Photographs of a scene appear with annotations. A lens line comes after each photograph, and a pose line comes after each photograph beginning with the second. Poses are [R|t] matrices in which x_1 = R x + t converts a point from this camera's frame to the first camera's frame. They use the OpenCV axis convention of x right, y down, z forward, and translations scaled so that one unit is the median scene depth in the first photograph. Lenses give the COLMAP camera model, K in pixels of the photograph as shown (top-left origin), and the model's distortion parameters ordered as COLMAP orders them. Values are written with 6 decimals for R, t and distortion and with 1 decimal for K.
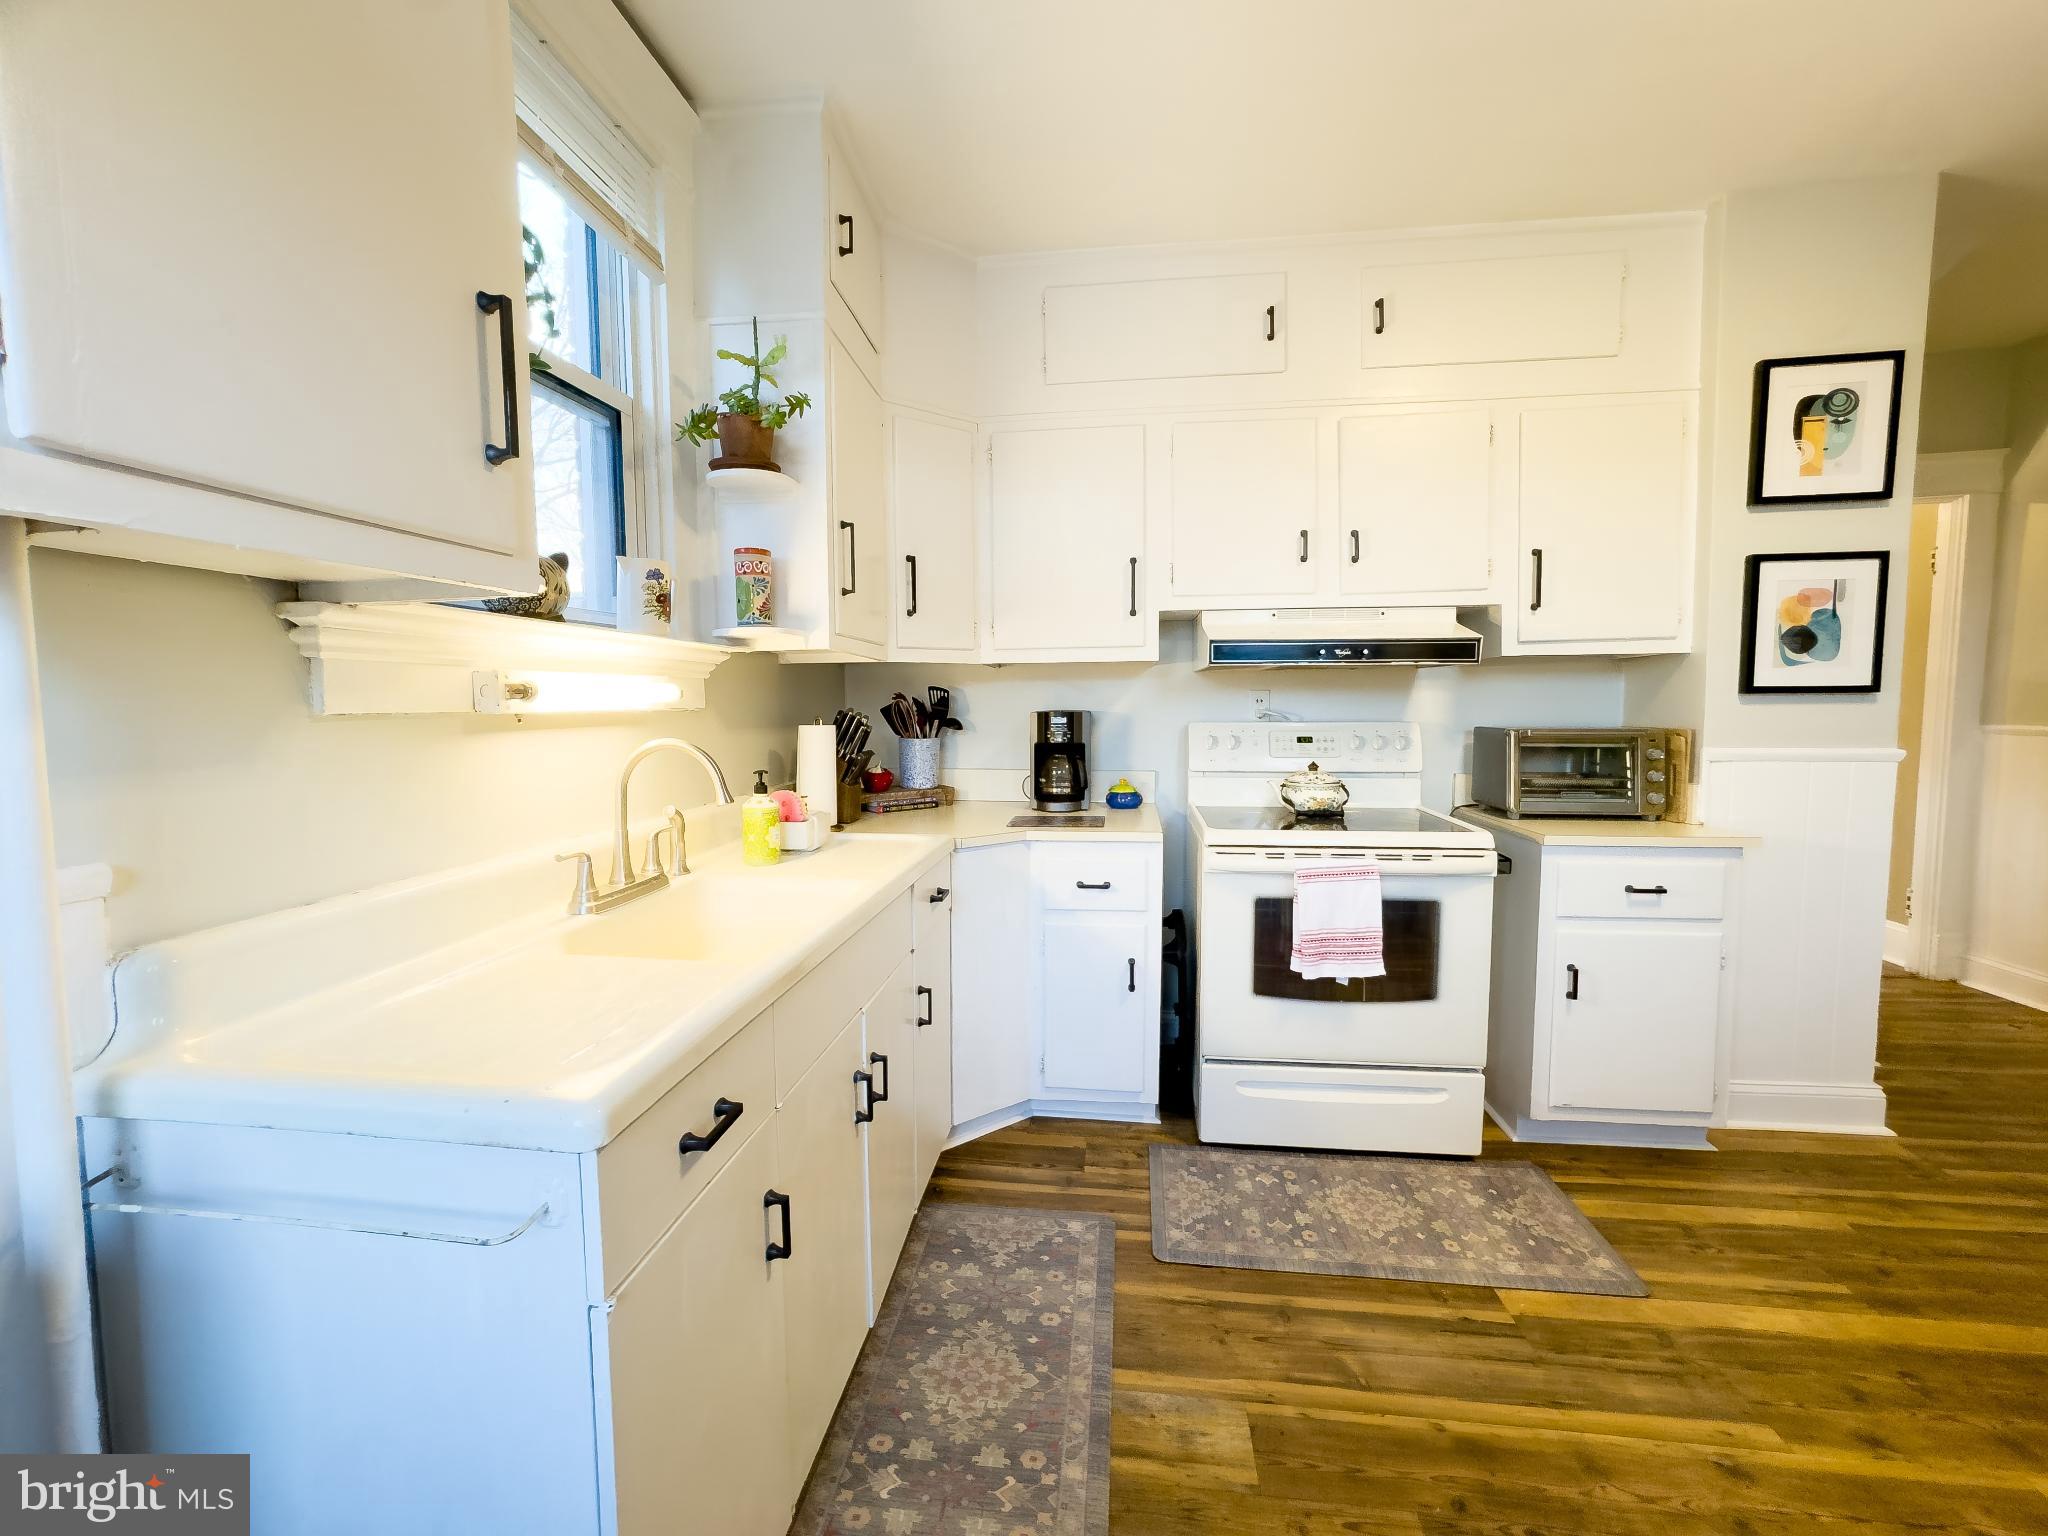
lens RADIAL K [[831.0, 0, 1025.0], [0, 831.0, 762.4], [0, 0, 1]] dist [-0.038489, 0.017700]
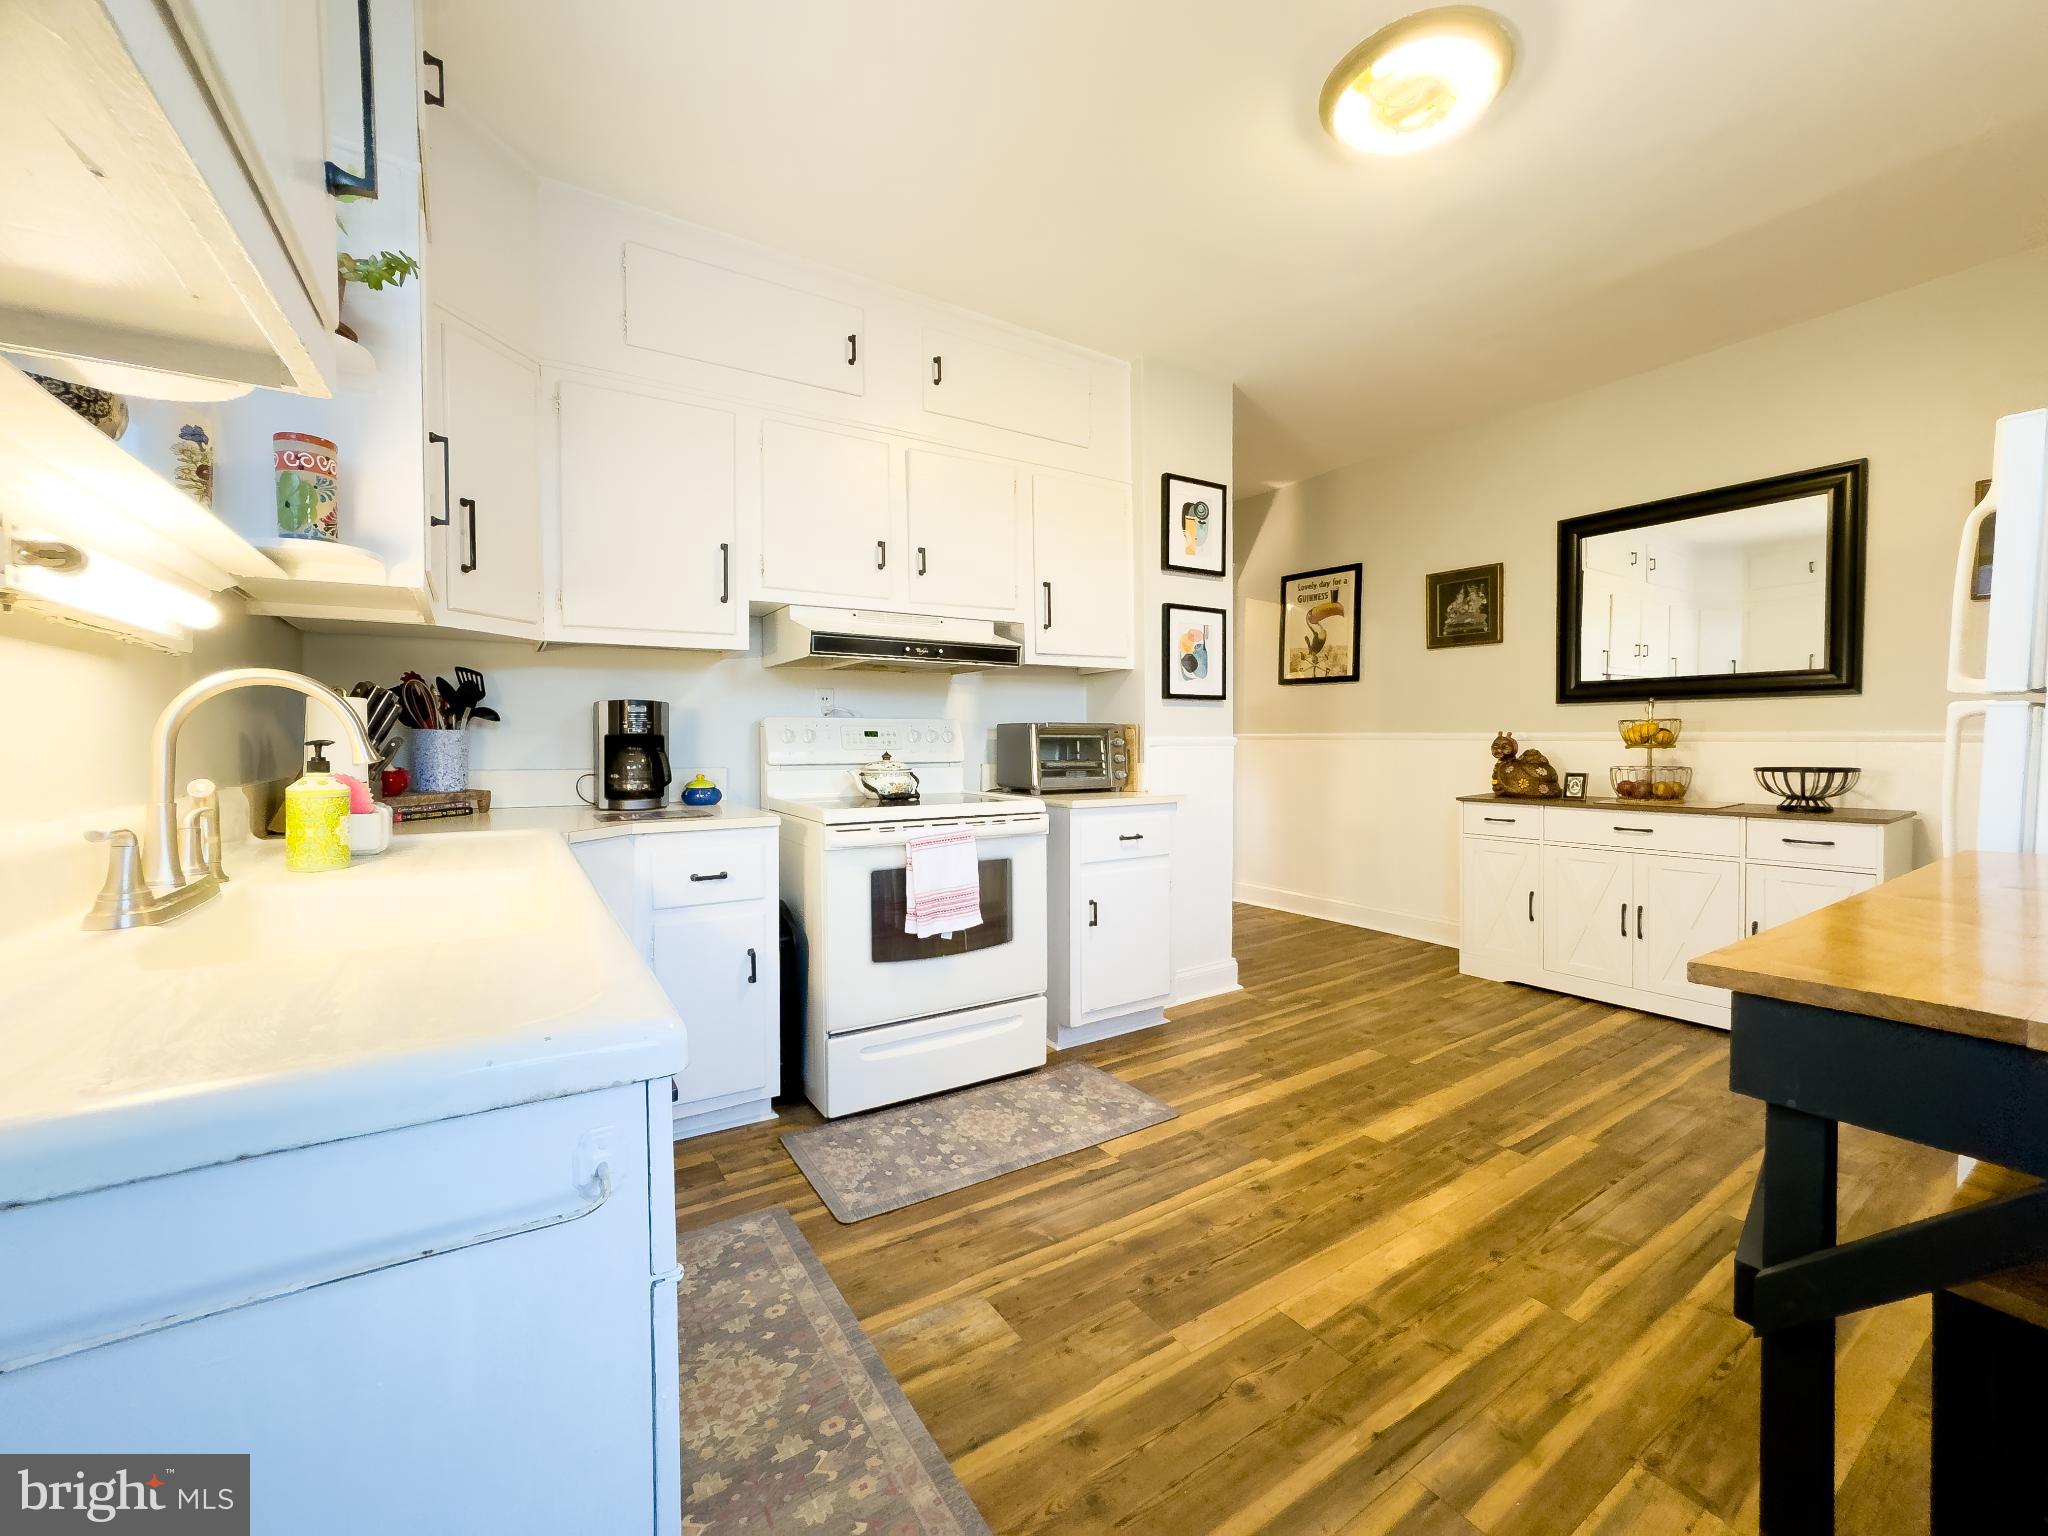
lens RADIAL K [[831.0, 0, 1025.0], [0, 831.0, 762.4], [0, 0, 1]] dist [-0.038489, 0.017700]
pose [[0.766861, -0.012708, 0.641687, -0.262586], [0.044477, 0.998453, -0.033379, 0.069922], [-0.640270, 0.054138, 0.766240, 0.044554]]
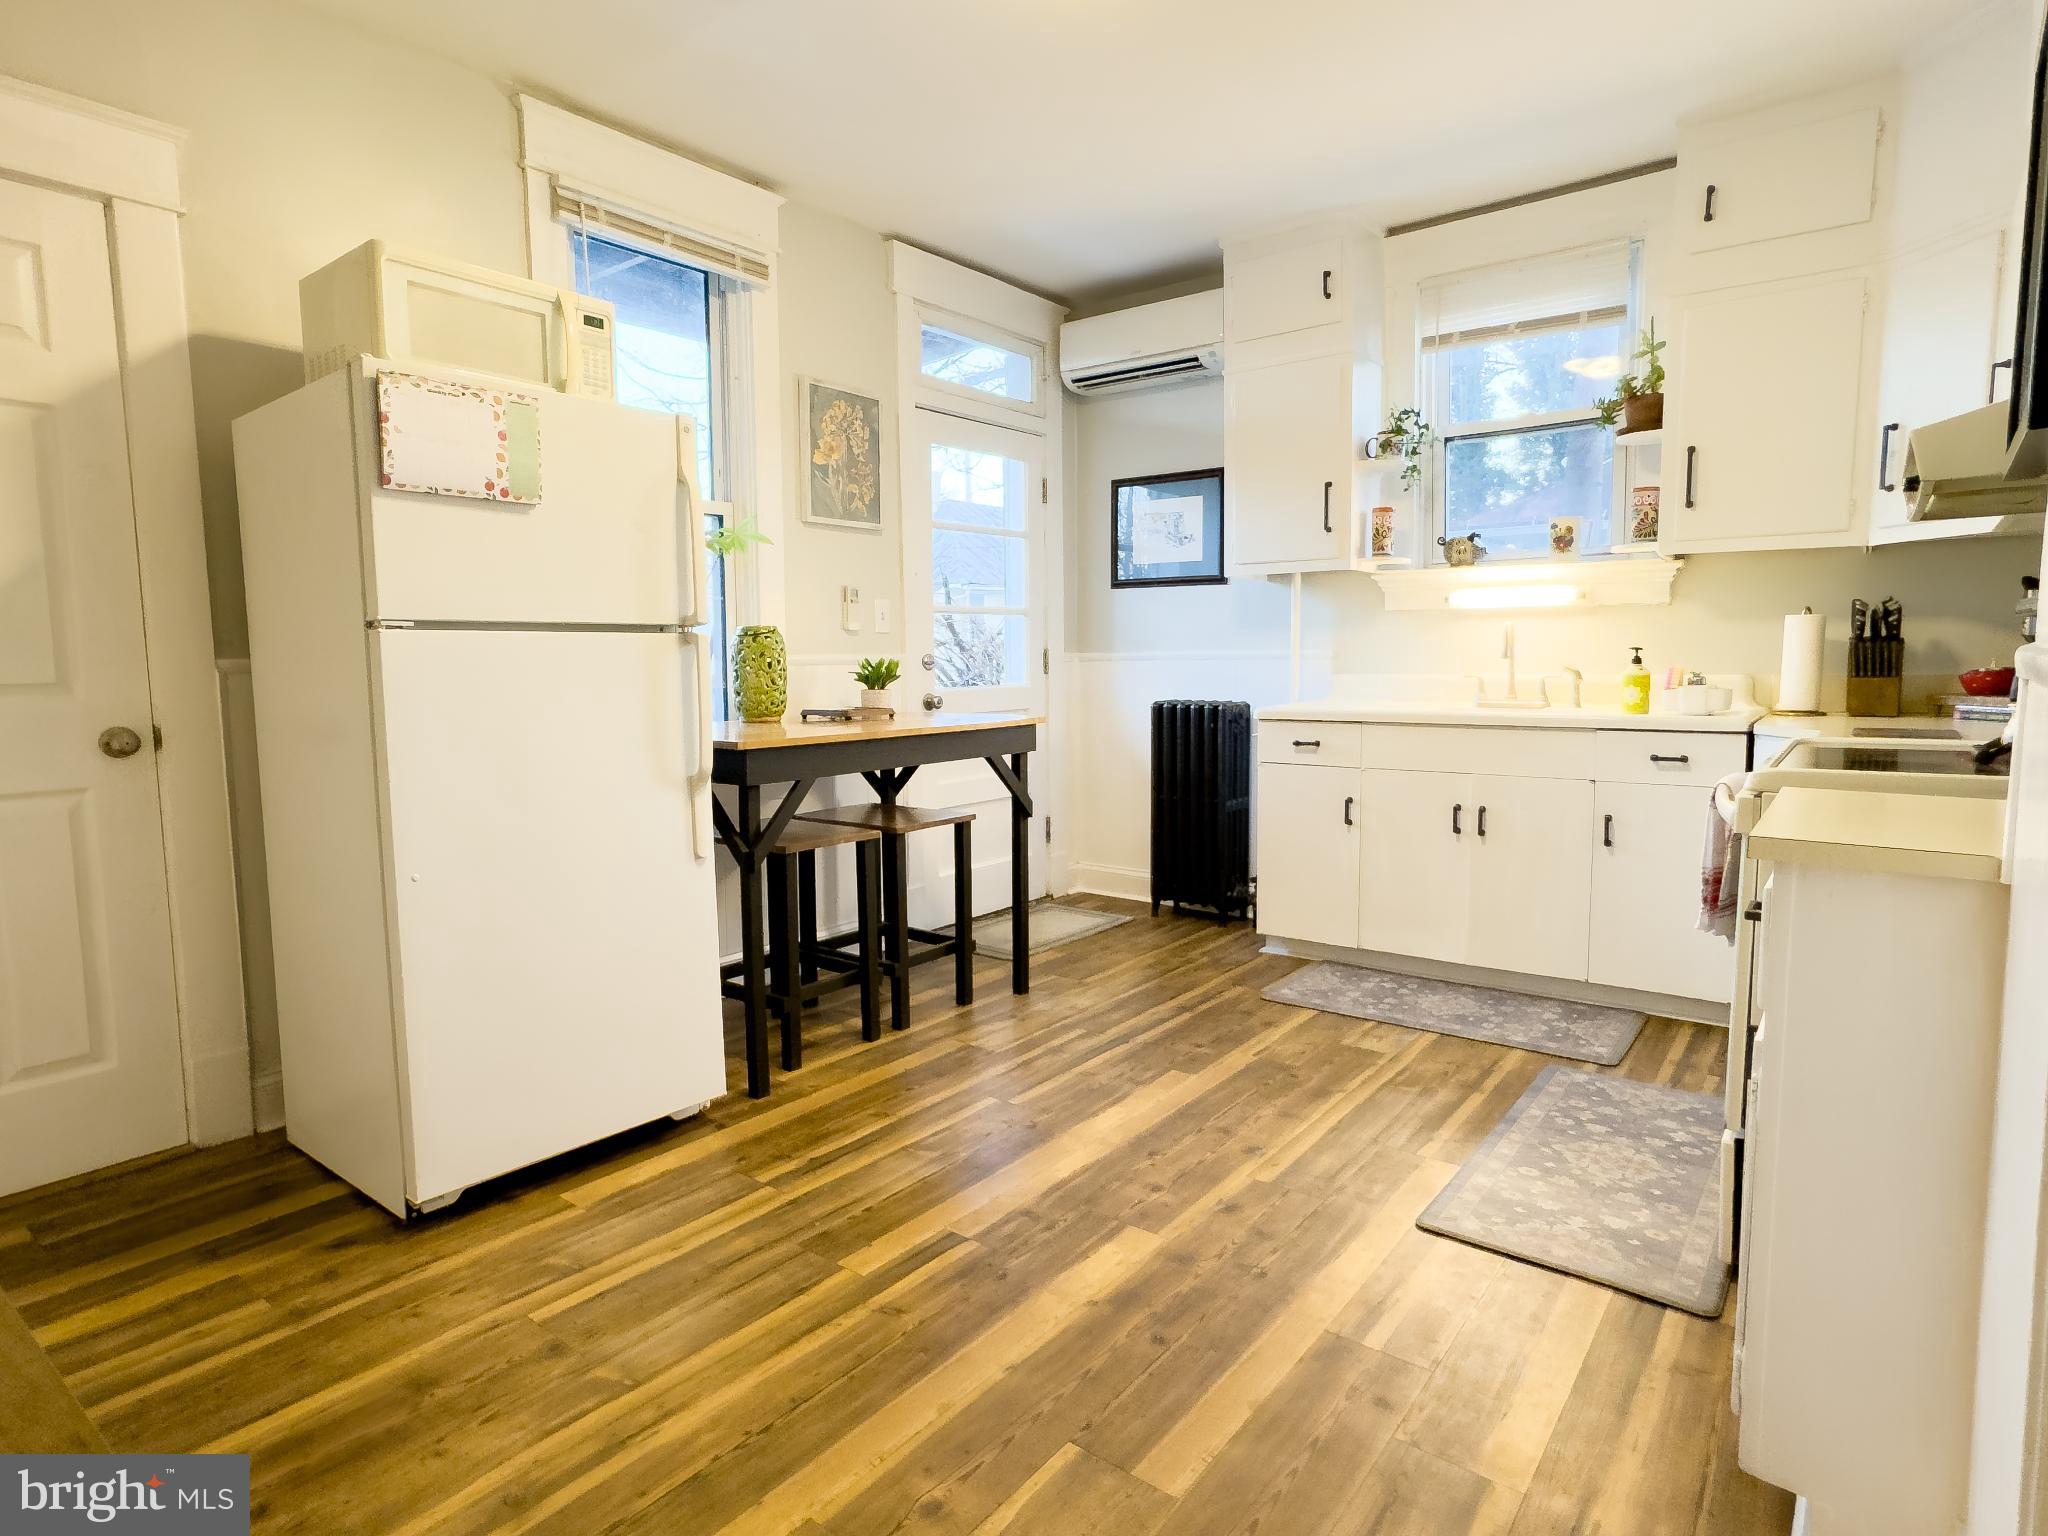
lens RADIAL K [[1134.5, 0, 1016.1], [0, 1134.5, 764.3], [0, 0, 1]] dist [-0.066654, 0.059430]
pose [[-0.518405, 0.099378, -0.849341, 1.593197], [-0.046412, 0.988491, 0.143987, -0.015796], [0.853875, 0.114063, -0.507826, 0.942348]]
